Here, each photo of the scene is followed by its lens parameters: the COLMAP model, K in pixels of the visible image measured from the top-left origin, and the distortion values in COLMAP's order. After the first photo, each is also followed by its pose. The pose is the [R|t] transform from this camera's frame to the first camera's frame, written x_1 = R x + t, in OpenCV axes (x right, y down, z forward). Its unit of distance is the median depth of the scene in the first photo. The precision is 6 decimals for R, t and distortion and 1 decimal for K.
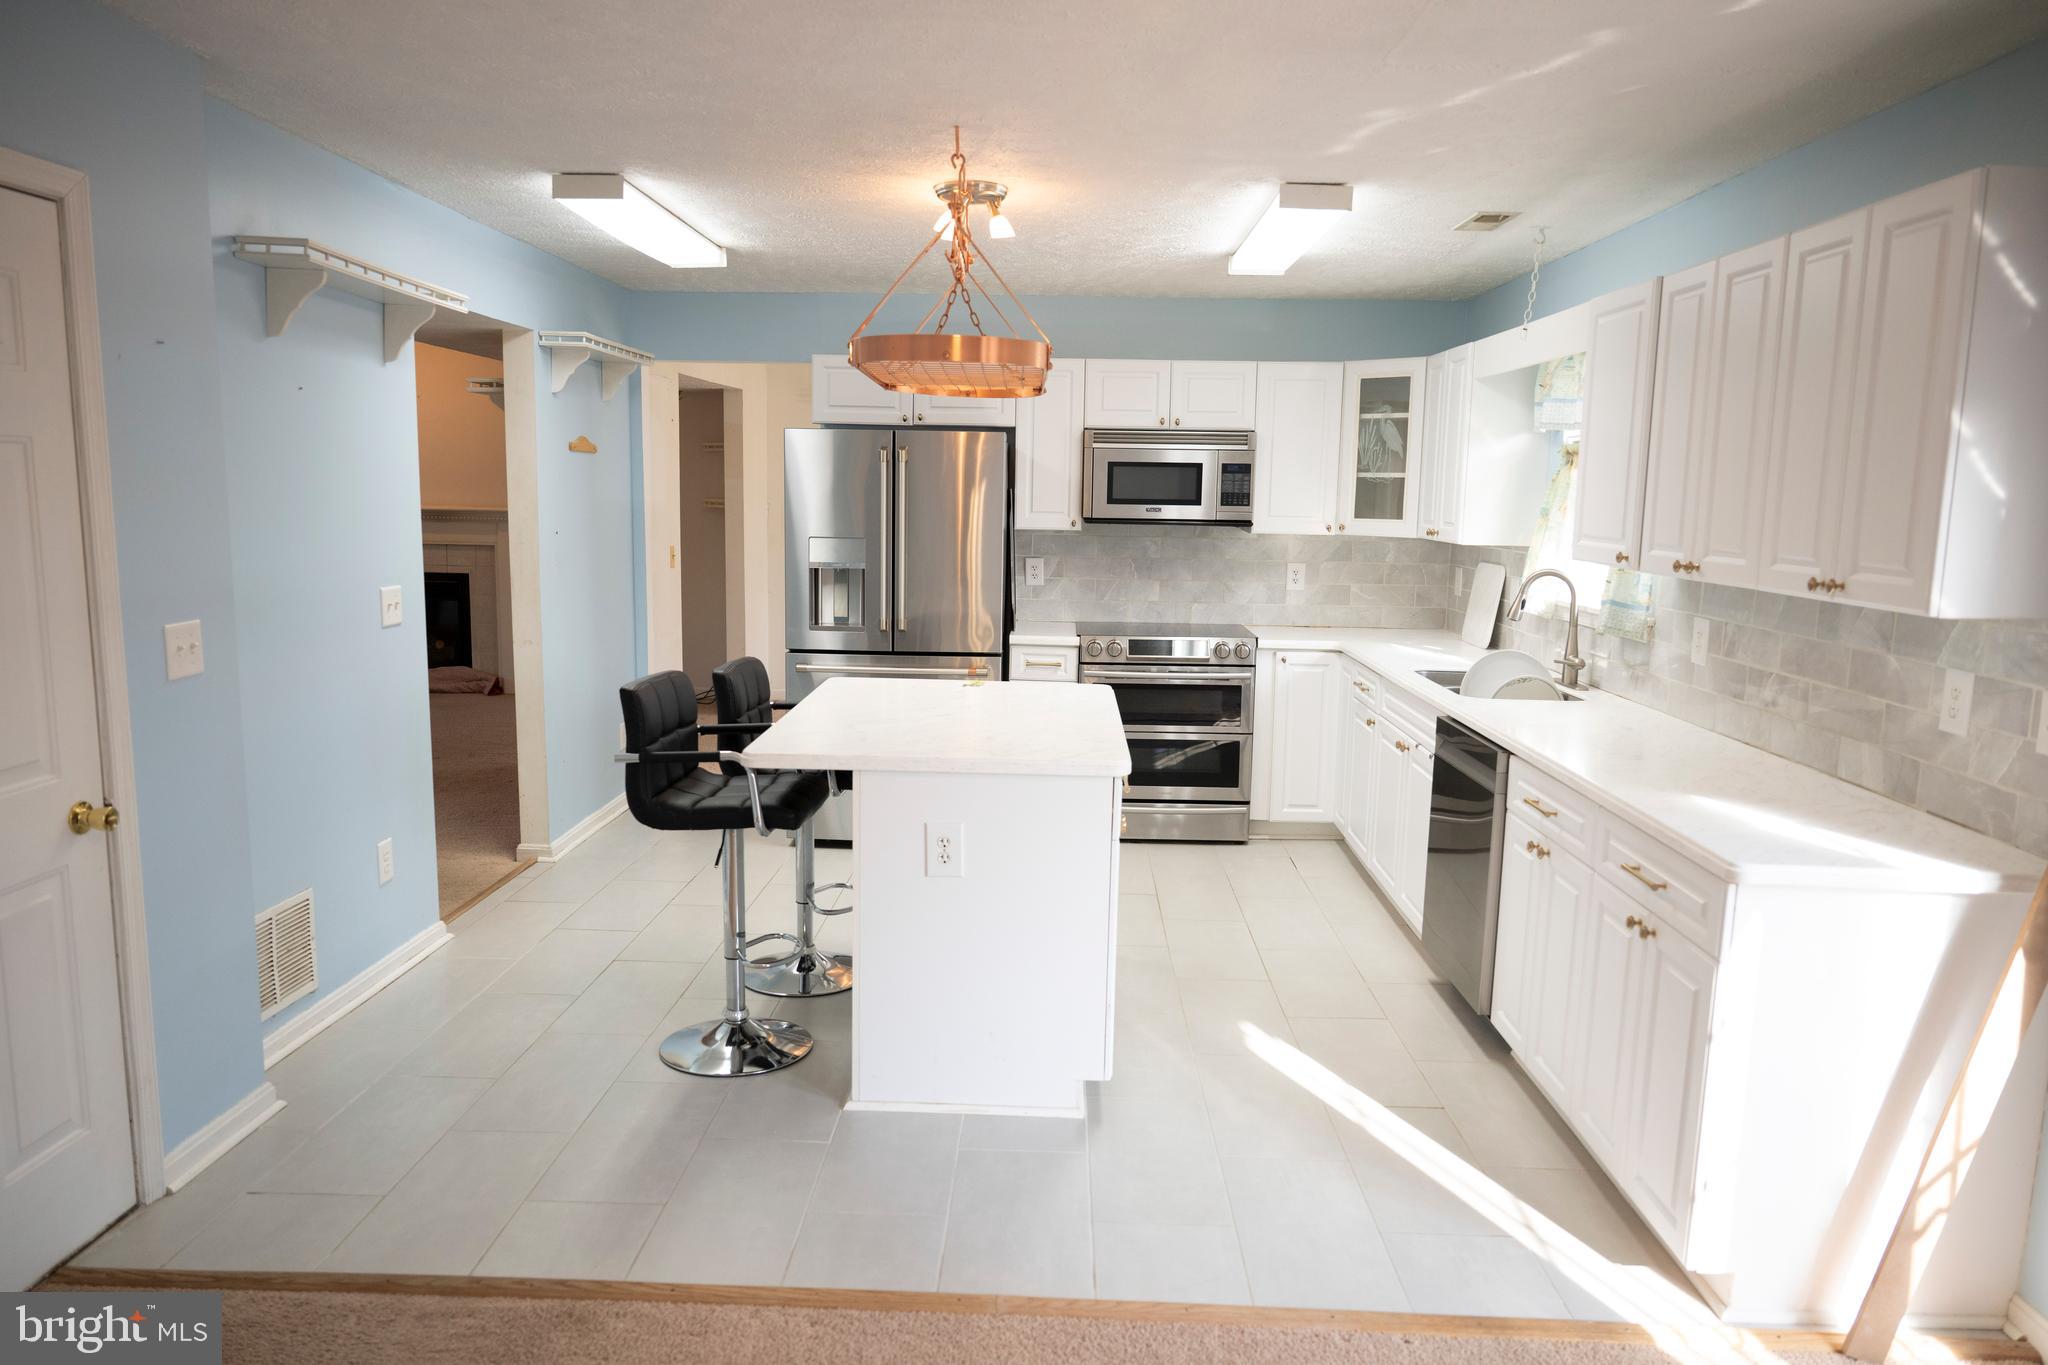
lens RADIAL K [[1373.0, 0, 1015.7], [0, 1373.0, 685.6], [0, 0, 1]] dist [-0.004781, 0.003956]
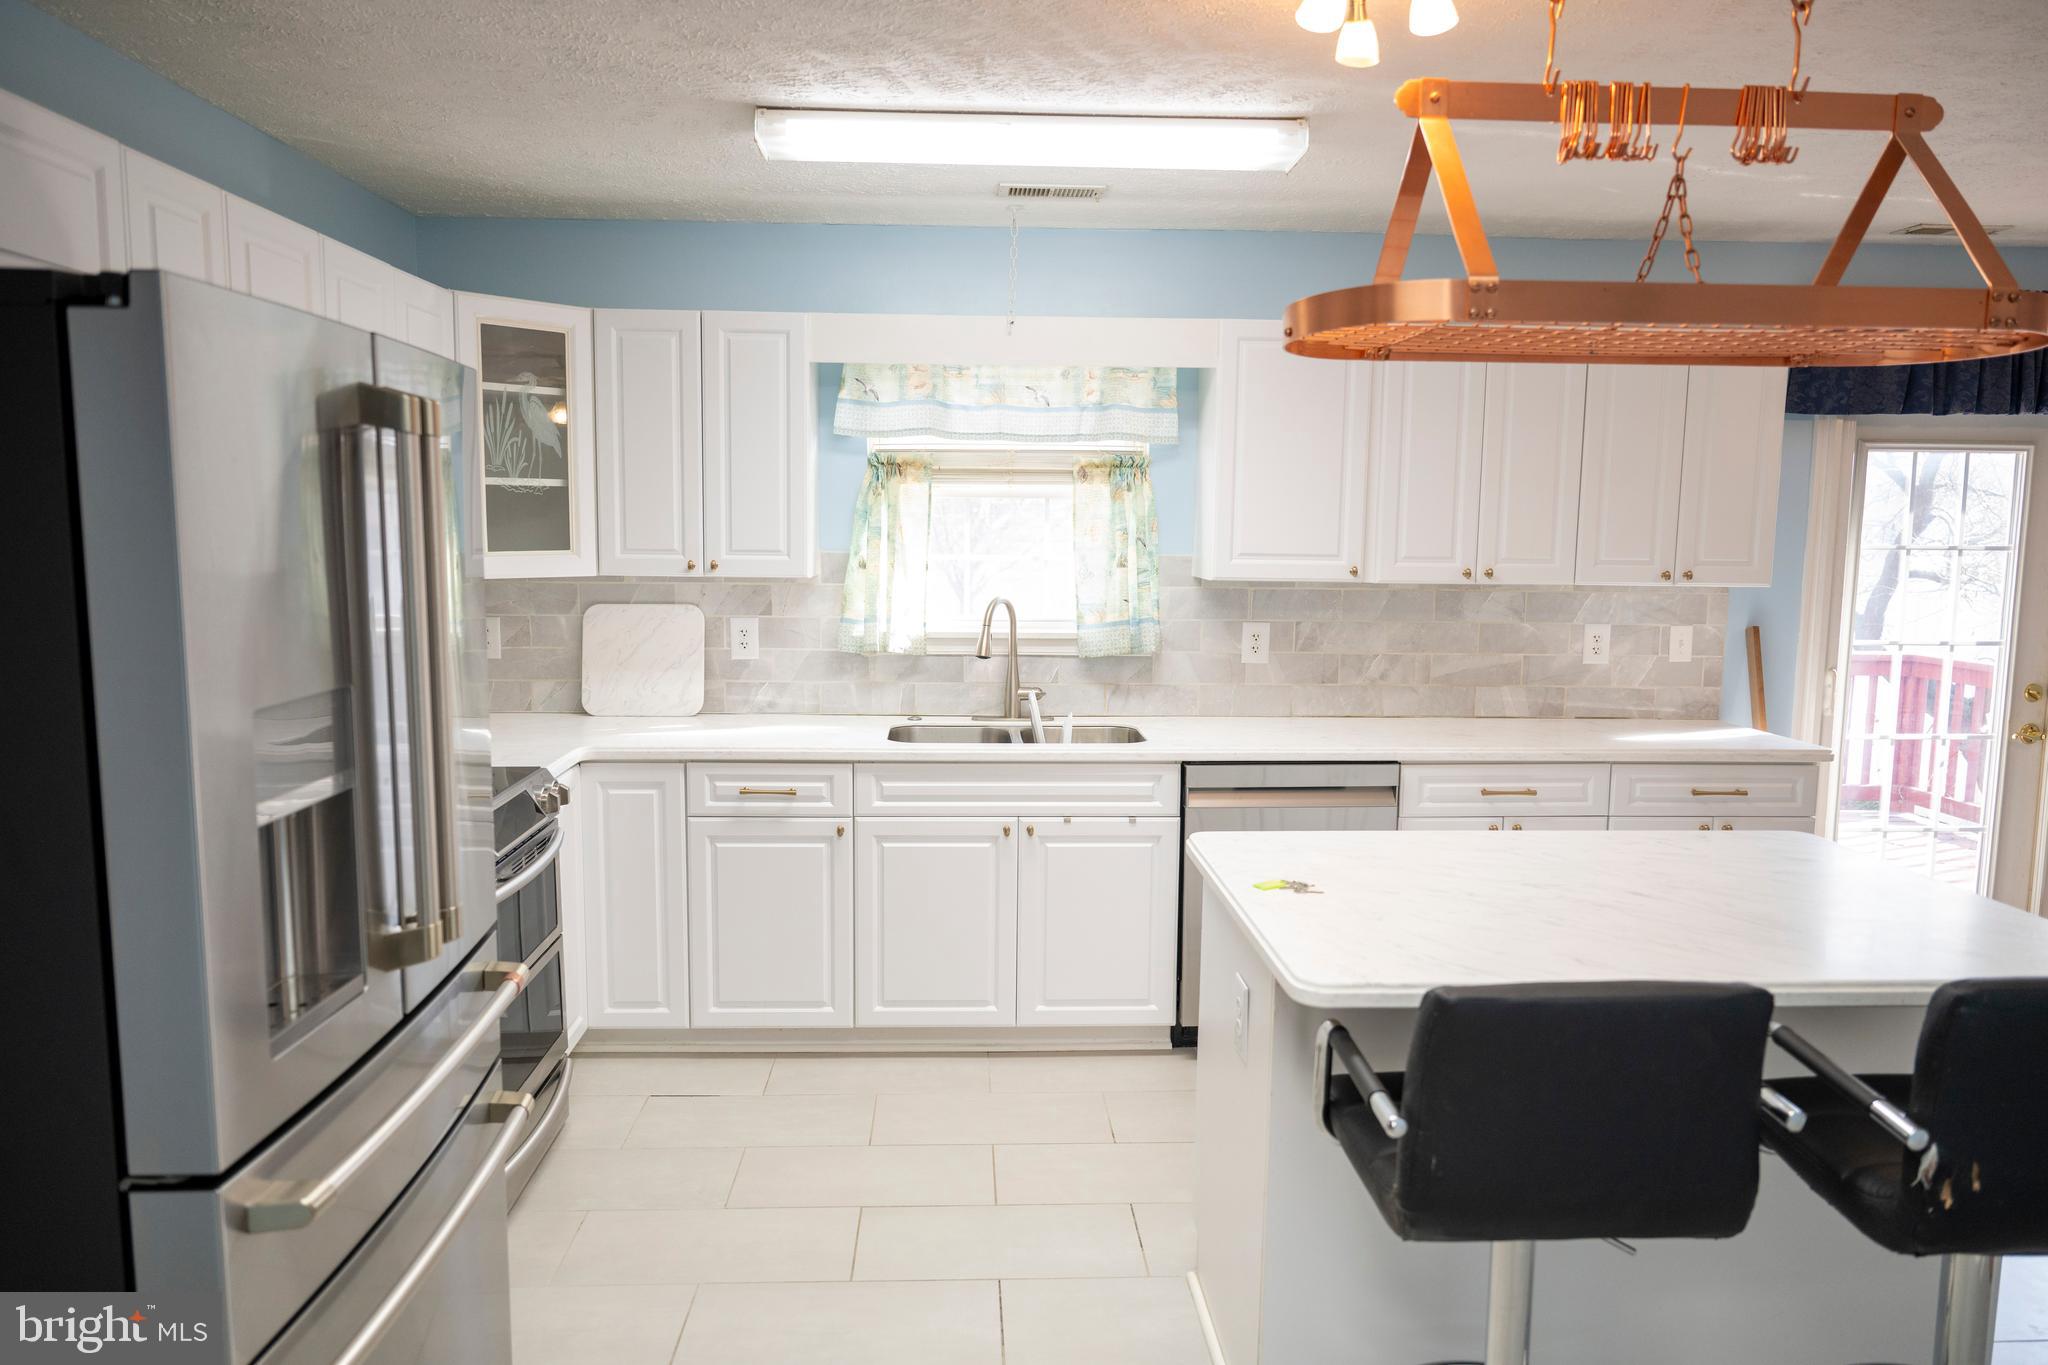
lens RADIAL K [[1373.0, 0, 1013.8], [0, 1373.0, 682.8], [0, 0, 1]] dist [-0.004781, 0.003956]
pose [[-0.070711, -0.138203, 0.987876, -0.622317], [0.133190, 0.980179, 0.146660, -0.196375], [-0.988565, 0.141946, -0.050902, 1.288478]]
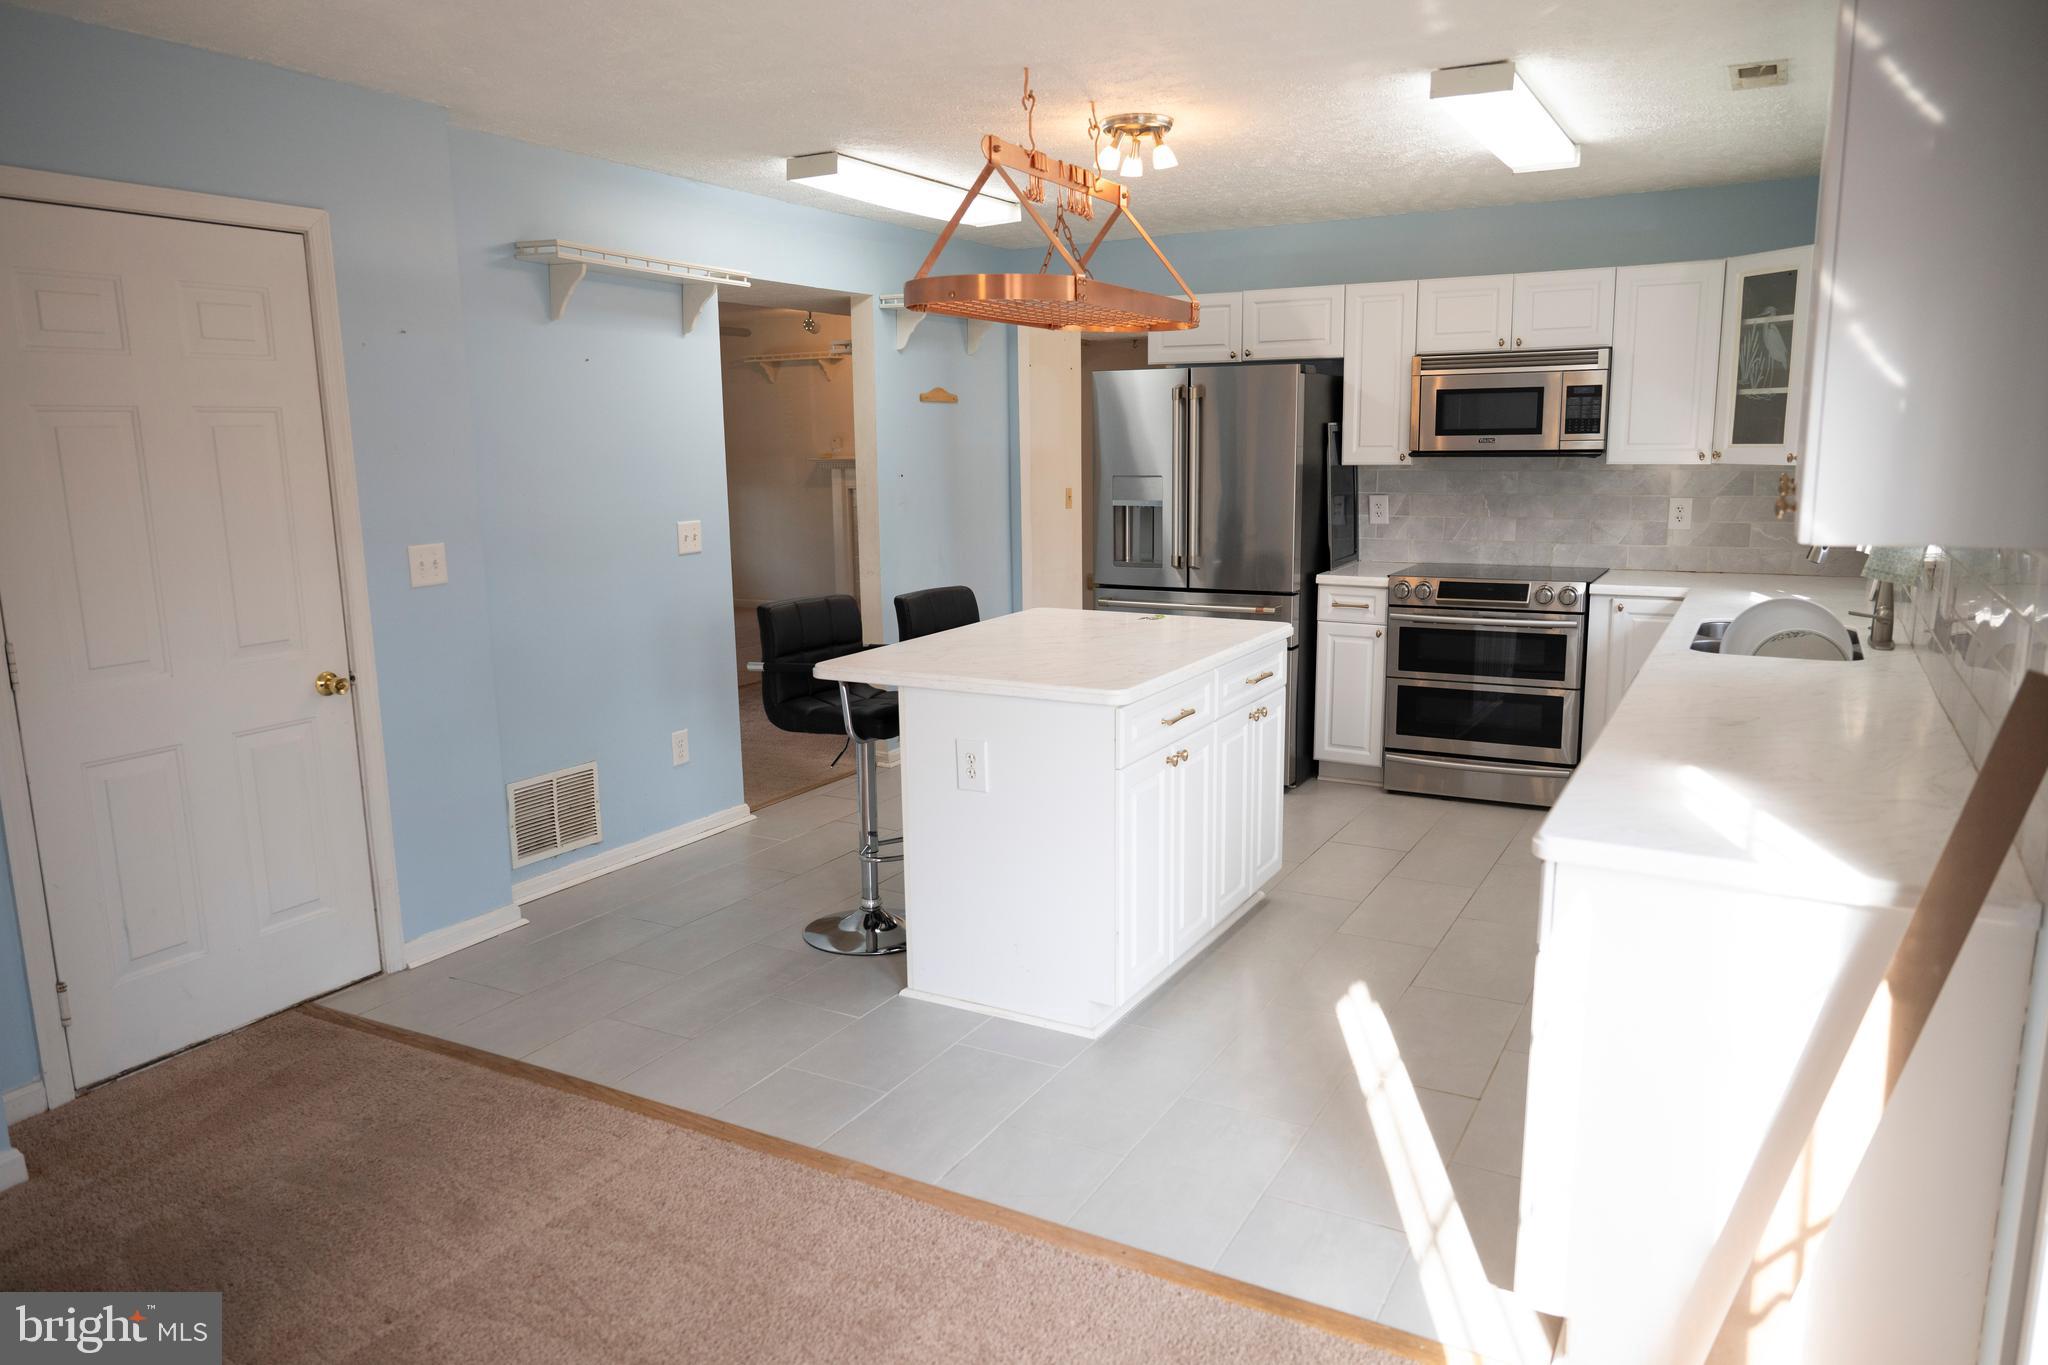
lens RADIAL K [[1373.0, 0, 1038.8], [0, 1373.0, 685.1], [0, 0, 1]] dist [-0.004781, 0.003956]
pose [[0.888653, 0.052513, -0.455564, 0.414942], [-0.035677, 0.998328, 0.045485, 0.006373], [0.457191, -0.024168, 0.889040, 0.070721]]
